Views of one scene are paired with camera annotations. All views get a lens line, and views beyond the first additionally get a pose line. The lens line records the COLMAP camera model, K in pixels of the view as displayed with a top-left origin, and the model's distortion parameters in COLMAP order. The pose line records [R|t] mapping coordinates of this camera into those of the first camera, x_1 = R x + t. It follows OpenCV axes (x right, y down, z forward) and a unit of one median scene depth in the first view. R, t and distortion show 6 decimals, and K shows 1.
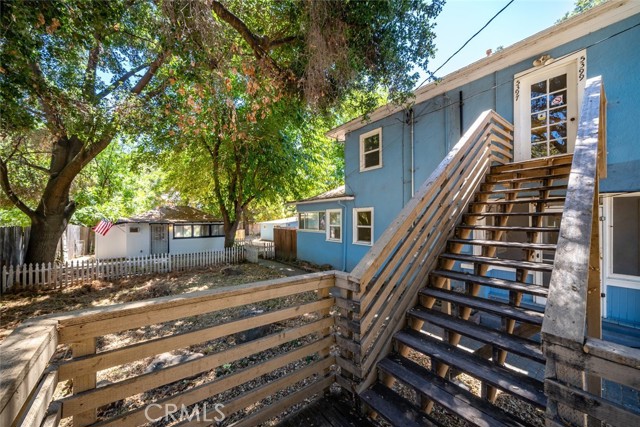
lens RADIAL K [[235.0, 0, 309.7], [0, 235.0, 213.4], [0, 0, 1]] dist [-0.000708, -0.000051]
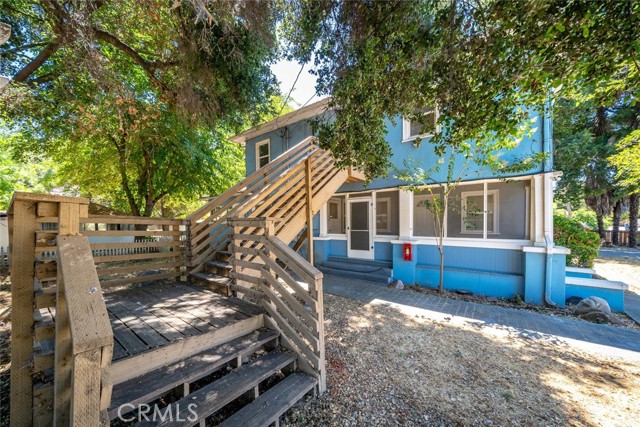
lens RADIAL K [[237.9, 0, 319.0], [0, 237.9, 226.4], [0, 0, 1]] dist [-0.000514, -0.000287]
pose [[0.960004, -0.003258, 0.279969, 0.120835], [-0.004311, 0.999642, 0.026415, 0.052869], [-0.279955, -0.026565, 0.959646, -0.220657]]
